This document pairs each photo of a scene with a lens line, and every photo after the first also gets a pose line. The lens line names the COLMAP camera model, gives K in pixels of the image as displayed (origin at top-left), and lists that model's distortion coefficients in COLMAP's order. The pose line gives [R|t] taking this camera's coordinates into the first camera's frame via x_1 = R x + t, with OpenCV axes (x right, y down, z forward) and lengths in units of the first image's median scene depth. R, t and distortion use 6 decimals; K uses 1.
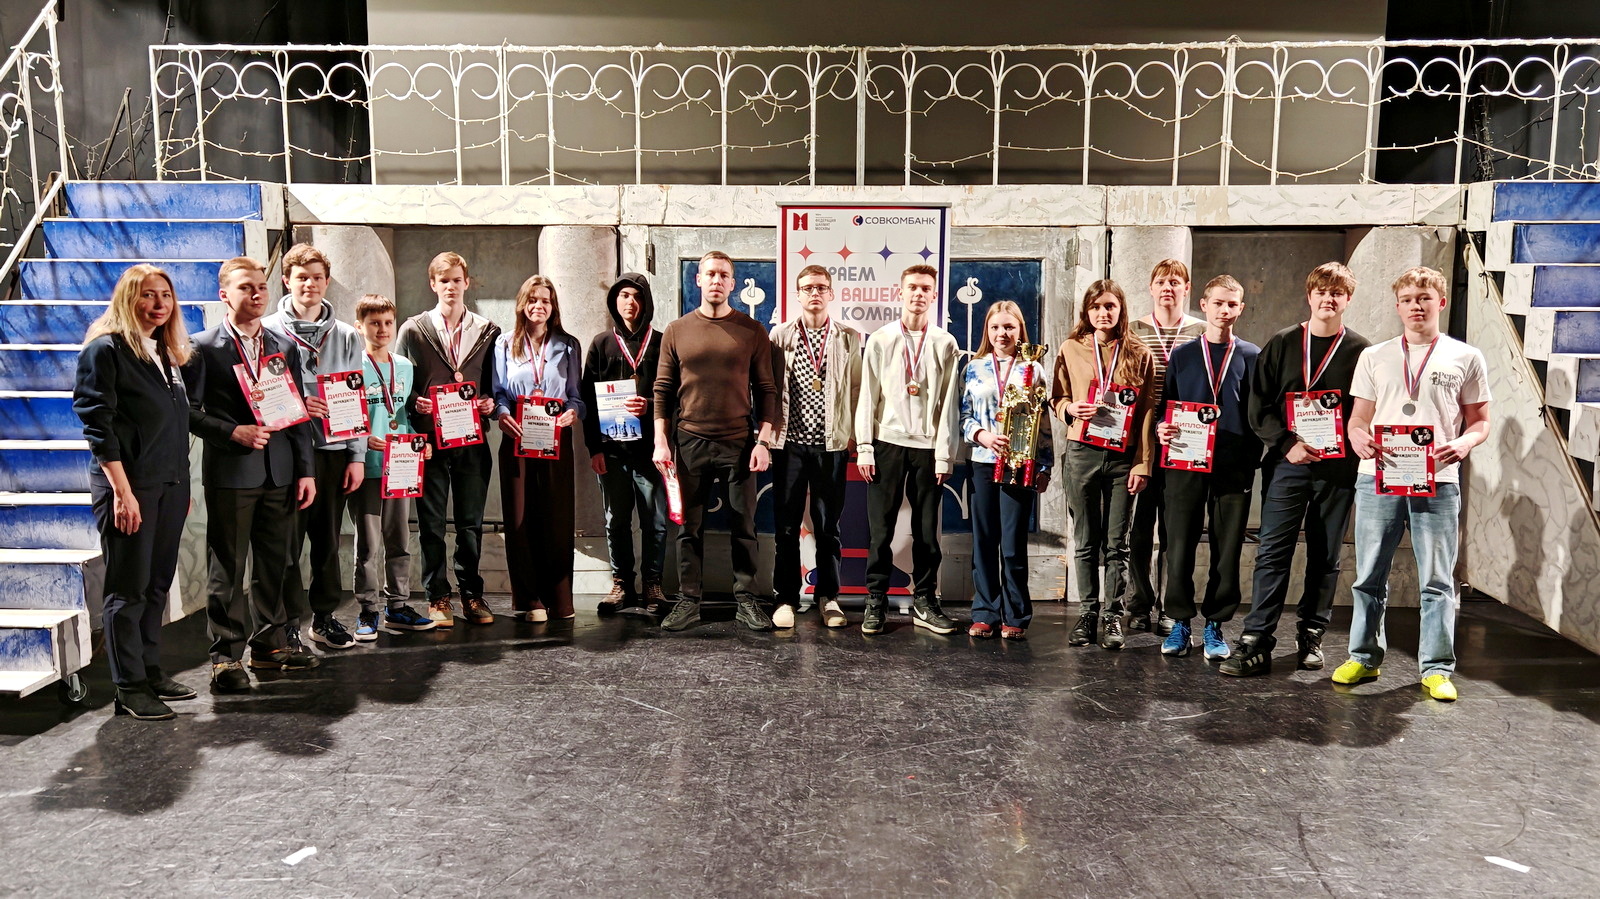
lens RADIAL K [[1251.4, 0, 790.2], [0, 1251.4, 448.3], [0, 0, 1]] dist [0.014350, 0.006613]
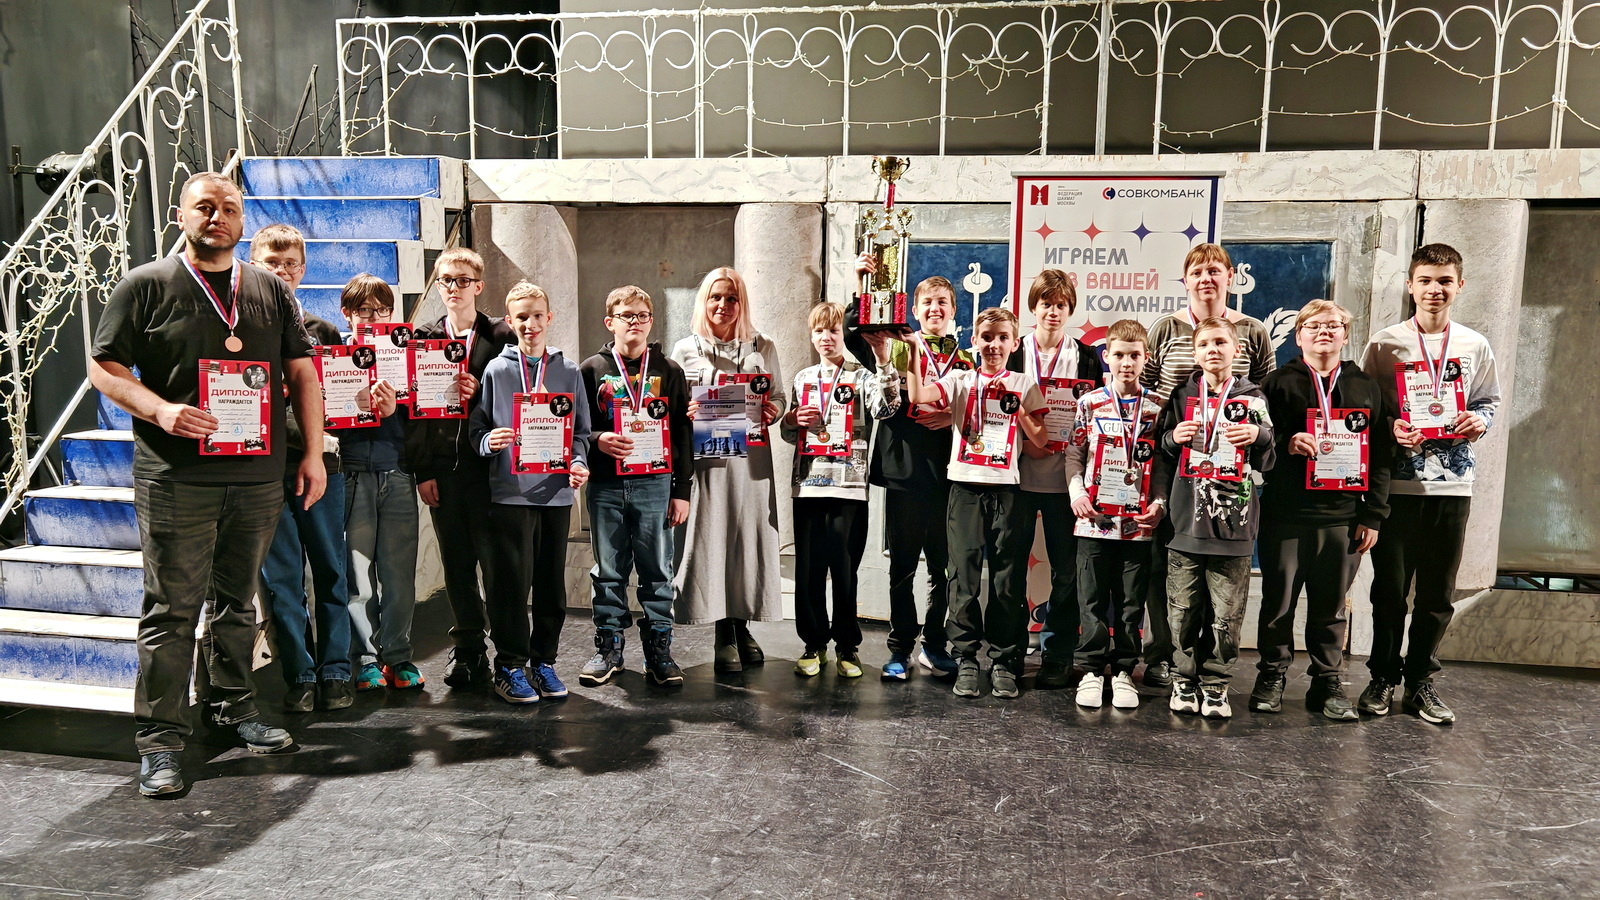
lens RADIAL K [[1209.9, 0, 800.0], [0, 1209.9, 450.0], [0, 0, 1]] dist [0.010600, 0.005896]
pose [[0.991069, 0.024036, -0.131168, -0.039016], [-0.024286, 0.999705, -0.000307, -0.003763], [0.131122, 0.003490, 0.991360, 0.156927]]
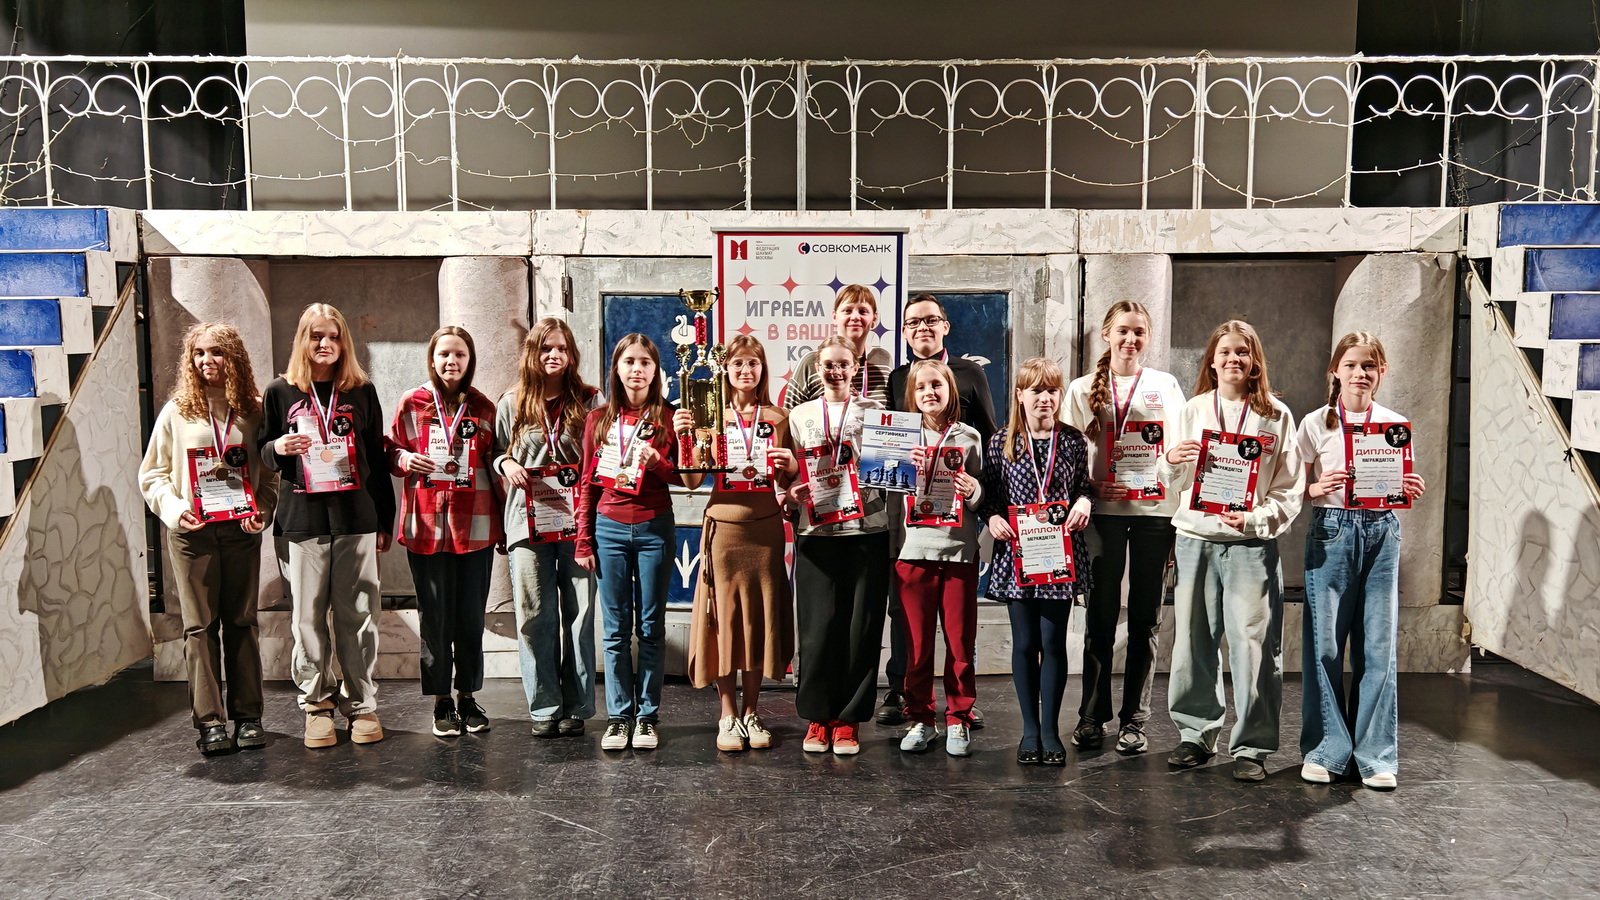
lens RADIAL K [[1251.4, 0, 790.2], [0, 1251.4, 448.8], [0, 0, 1]] dist [0.014350, 0.006613]
pose [[0.998005, -0.013400, 0.061701, -0.011427], [0.015615, 0.999245, -0.035573, -0.008969], [-0.061178, 0.036465, 0.997461, 0.118824]]
